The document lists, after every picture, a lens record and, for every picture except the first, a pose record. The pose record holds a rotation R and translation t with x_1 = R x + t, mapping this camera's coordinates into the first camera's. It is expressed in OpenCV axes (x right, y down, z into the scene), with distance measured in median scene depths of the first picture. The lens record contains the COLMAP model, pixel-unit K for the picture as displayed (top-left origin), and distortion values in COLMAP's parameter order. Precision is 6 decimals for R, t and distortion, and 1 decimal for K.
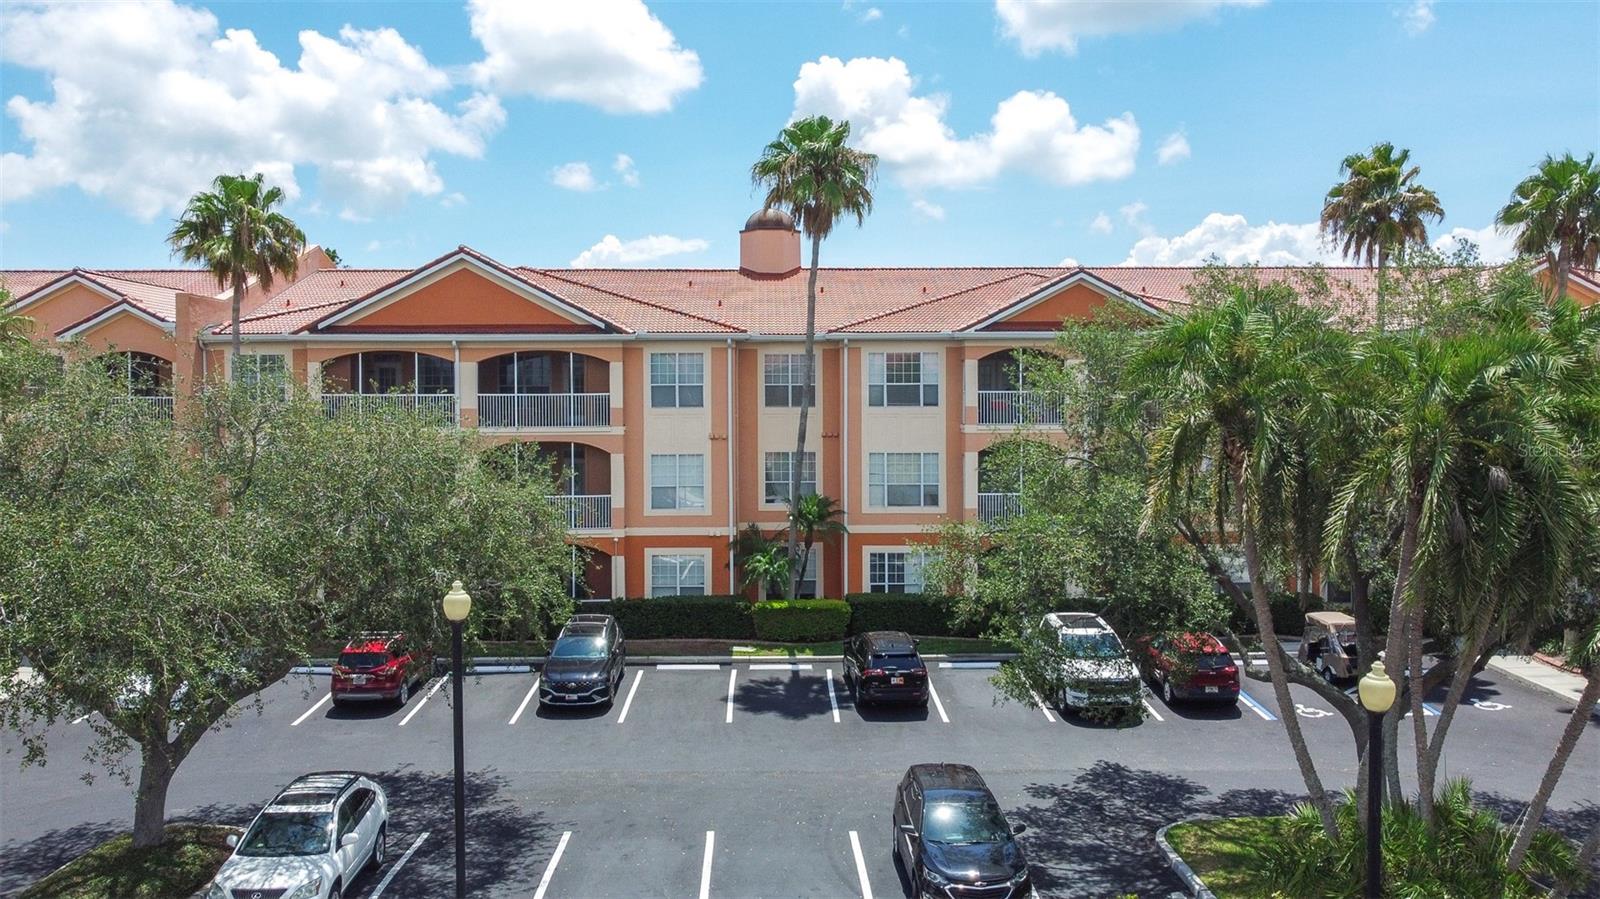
lens RADIAL K [[1260.2, 0, 790.9], [0, 1260.2, 419.5], [0, 0, 1]] dist [0.002059, -0.001418]
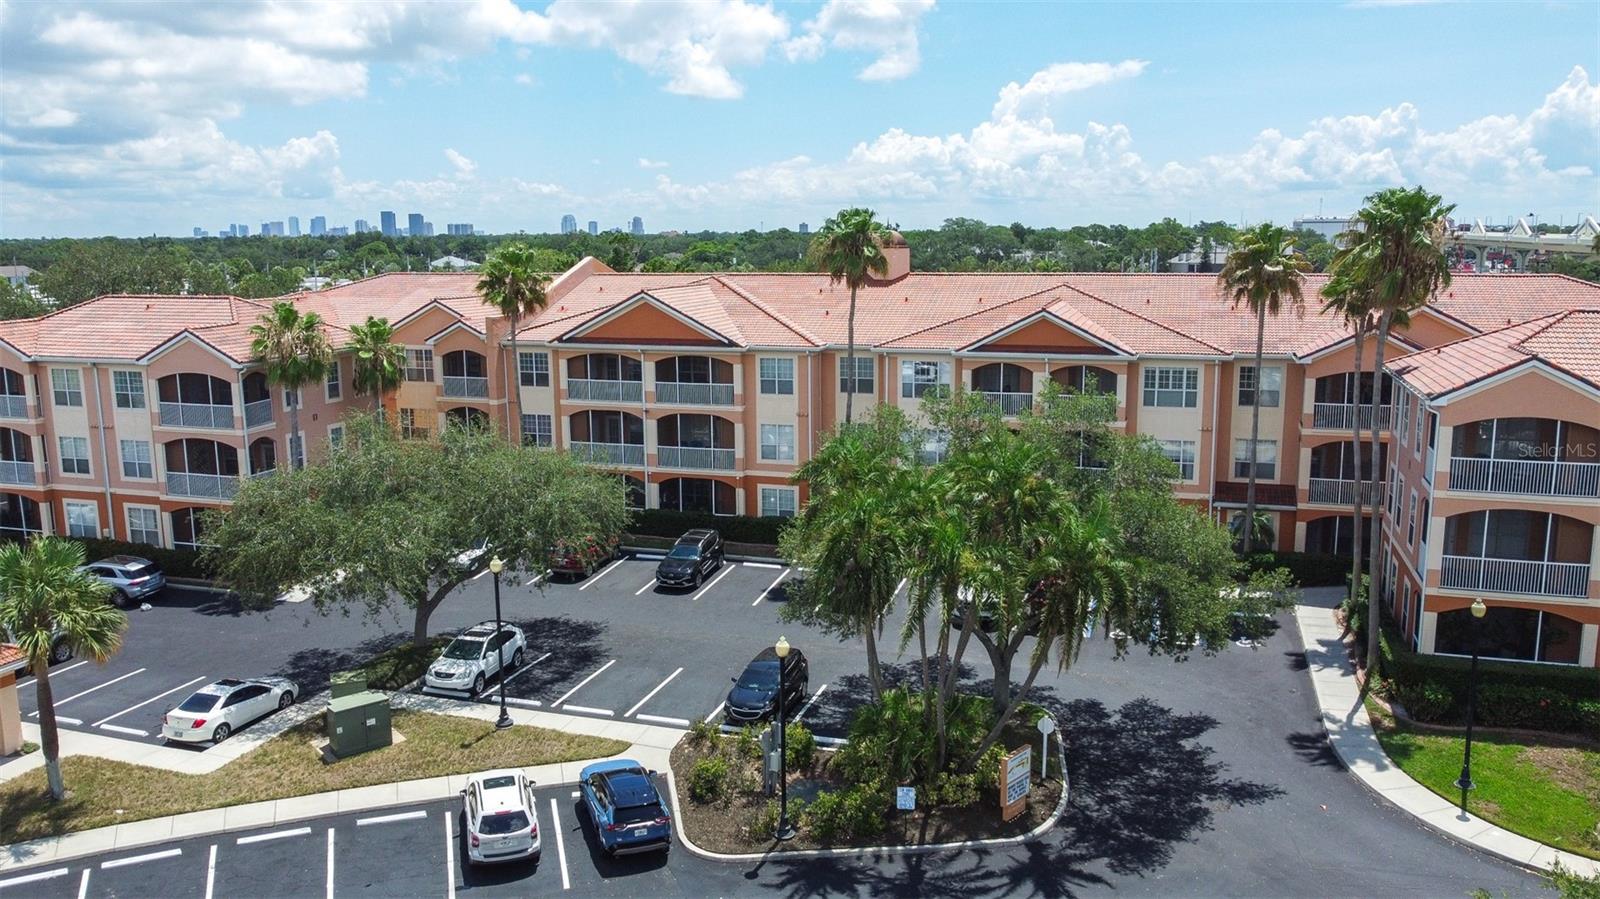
lens RADIAL K [[1216.9, 0, 792.8], [0, 1216.9, 444.9], [0, 0, 1]] dist [-0.000025, -0.001011]
pose [[0.944731, 0.051675, -0.323747, 0.417457], [-0.000632, 0.987785, 0.155819, -0.182743], [0.327845, -0.147003, 0.933224, -0.381203]]
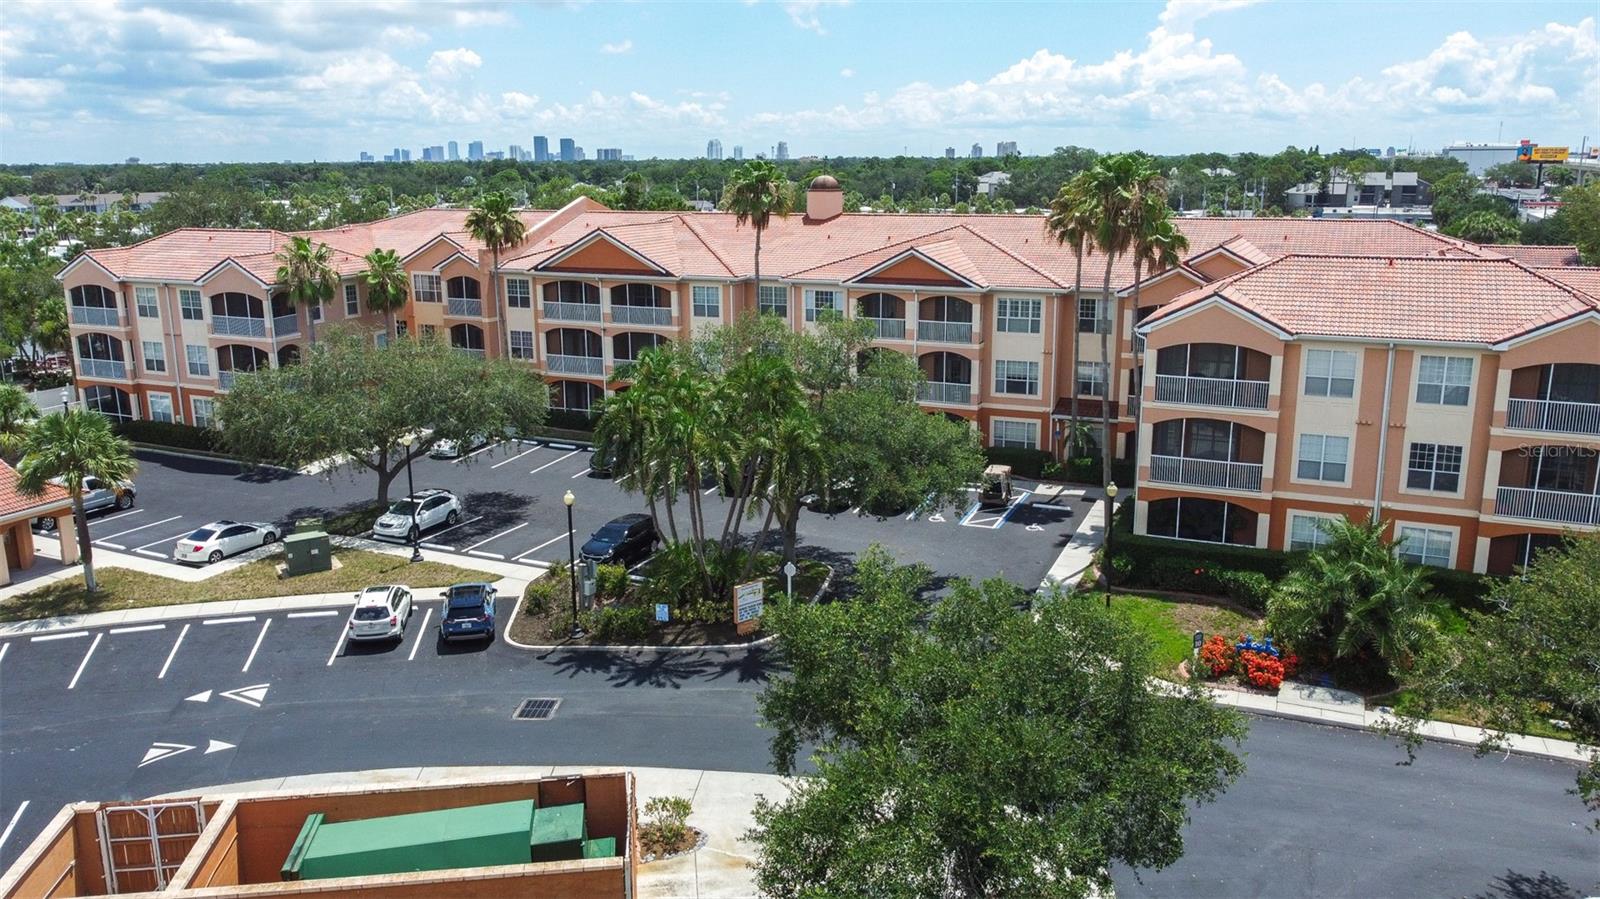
lens RADIAL K [[1215.2, 0, 794.9], [0, 1215.2, 444.5], [0, 0, 1]] dist [0.001051, -0.004298]
pose [[0.899616, 0.096344, -0.425920, 0.805290], [-0.003084, 0.976735, 0.214426, -0.210441], [0.436670, -0.191587, 0.878984, -0.524218]]
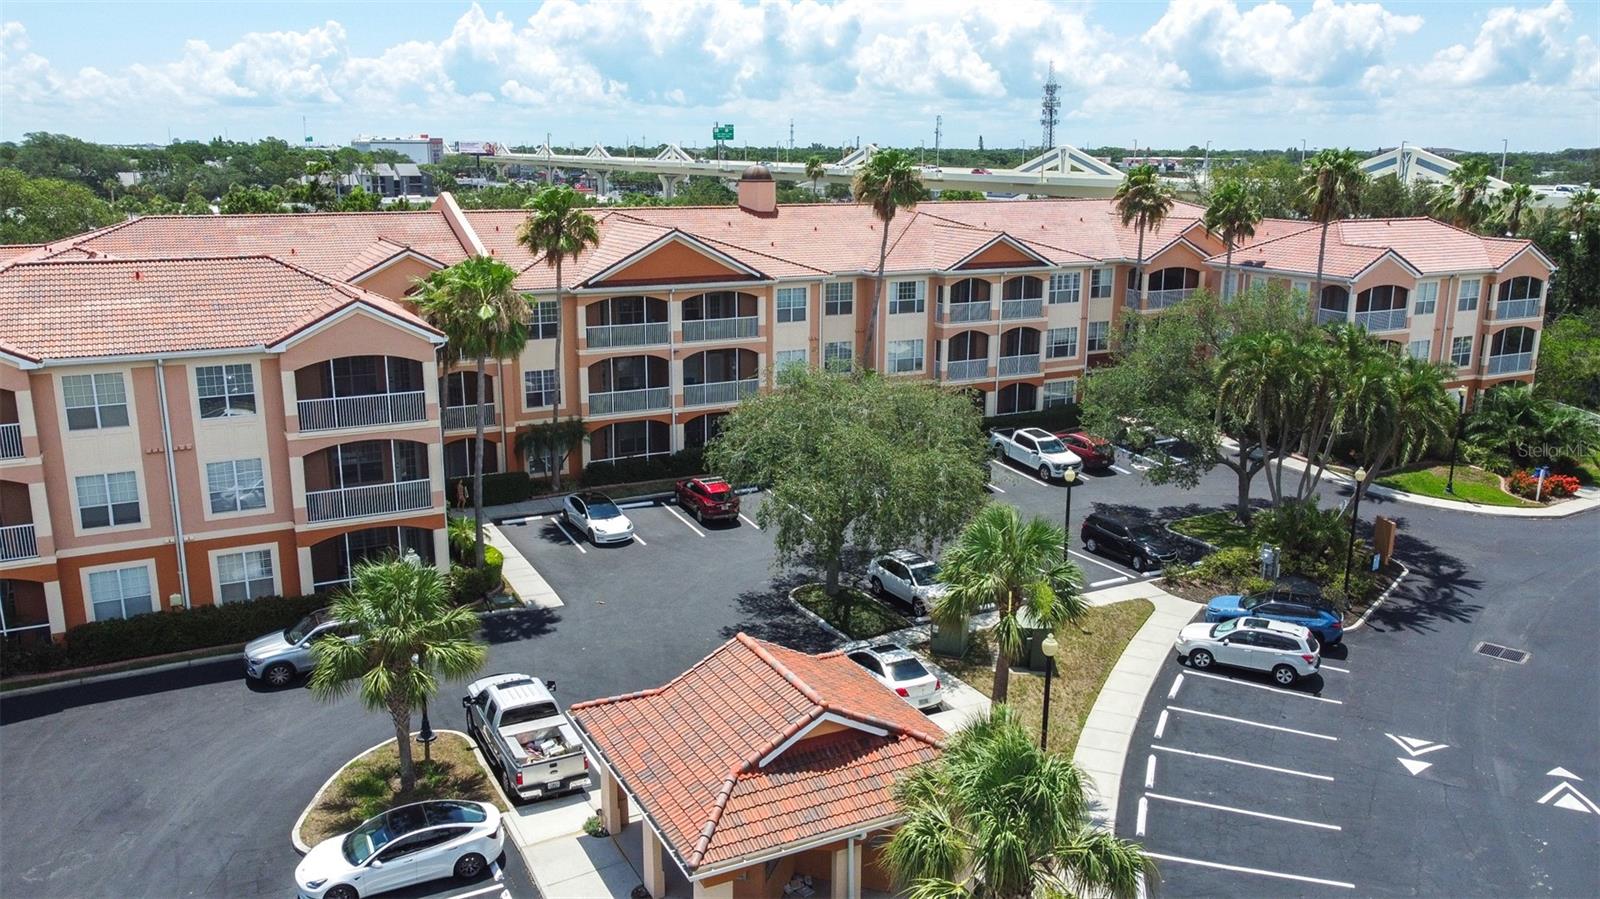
lens RADIAL K [[1216.9, 0, 792.8], [0, 1216.9, 444.9], [0, 0, 1]] dist [-0.000025, -0.001011]
pose [[0.893420, -0.097674, 0.438474, -0.813694], [-0.000897, 0.975687, 0.219169, -0.204024], [-0.449221, -0.196203, 0.871611, -0.407840]]
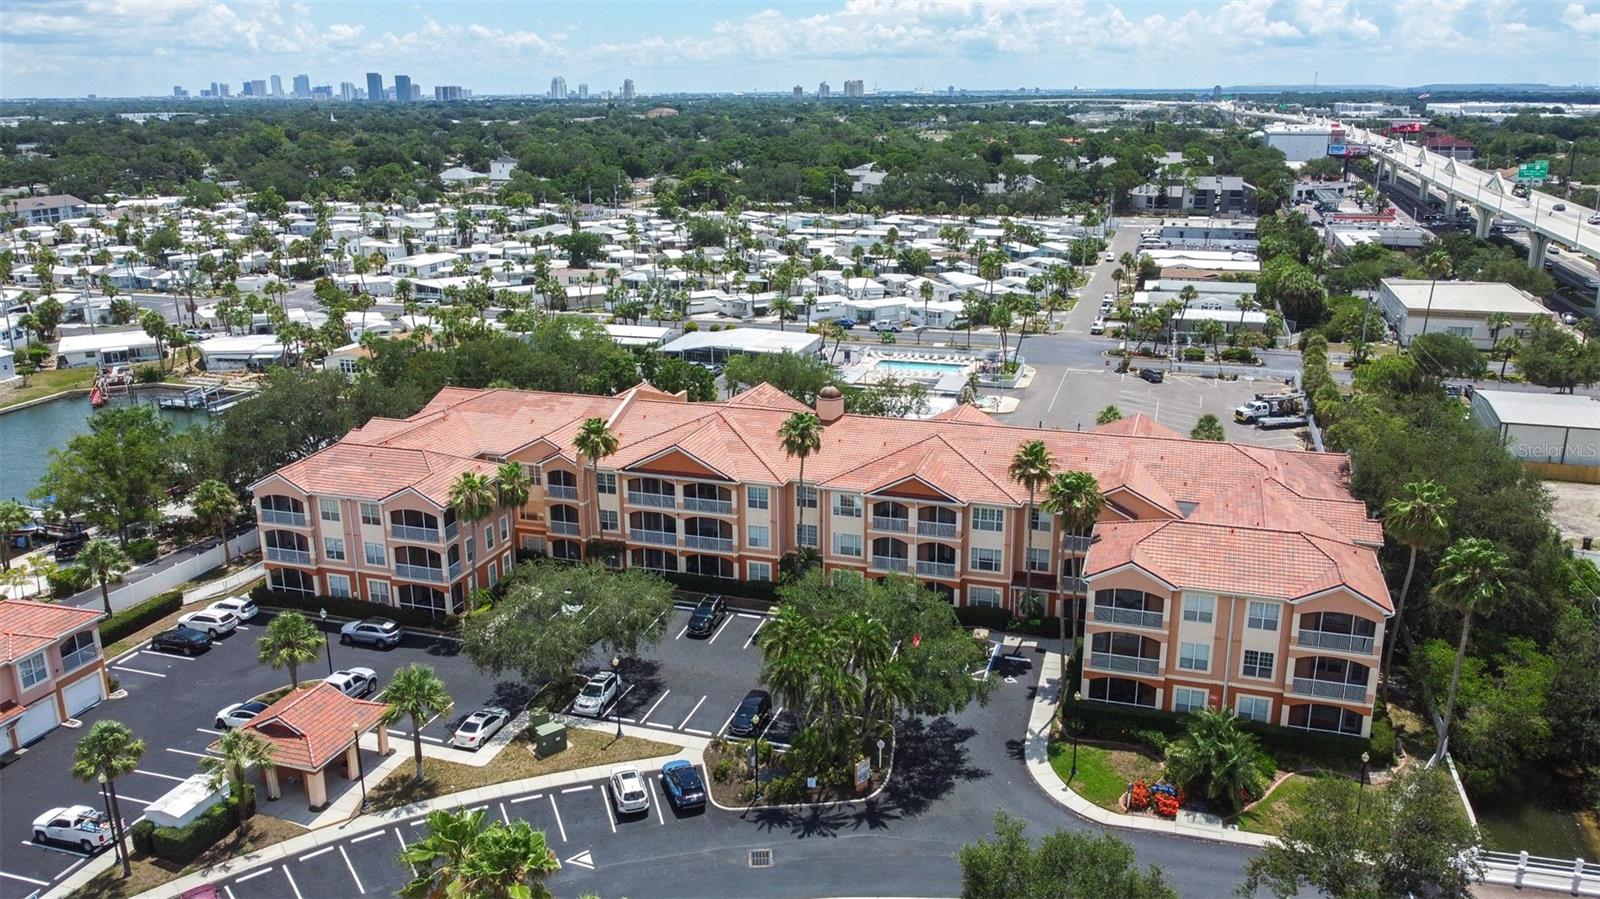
lens RADIAL K [[1216.9, 0, 792.8], [0, 1216.9, 444.9], [0, 0, 1]] dist [-0.000025, -0.001011]
pose [[0.946198, 0.087315, -0.311585, 0.734073], [-0.001209, 0.963854, 0.266427, -0.794211], [0.323586, -0.251716, 0.912103, -1.172997]]
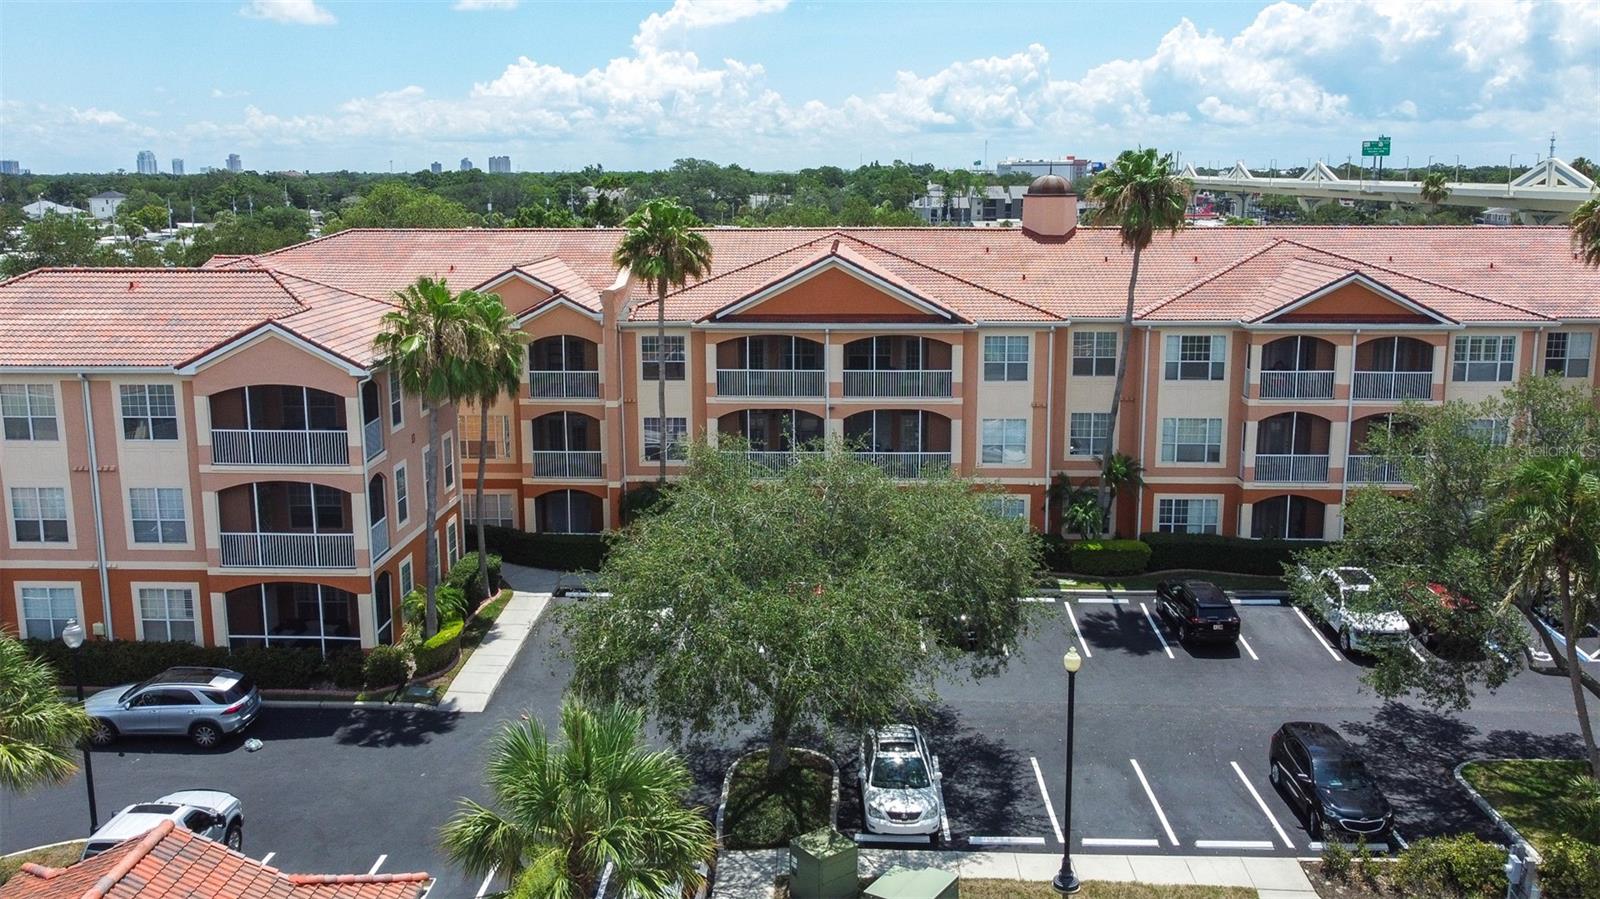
lens RADIAL K [[1324.0, 0, 792.6], [0, 1324.0, 401.4], [0, 0, 1]] dist [-0.006264, -0.000843]
pose [[0.998229, 0.010103, -0.058619, -0.226130], [-0.001004, 0.988190, 0.153229, -0.189988], [0.059475, -0.152899, 0.986451, -0.275917]]
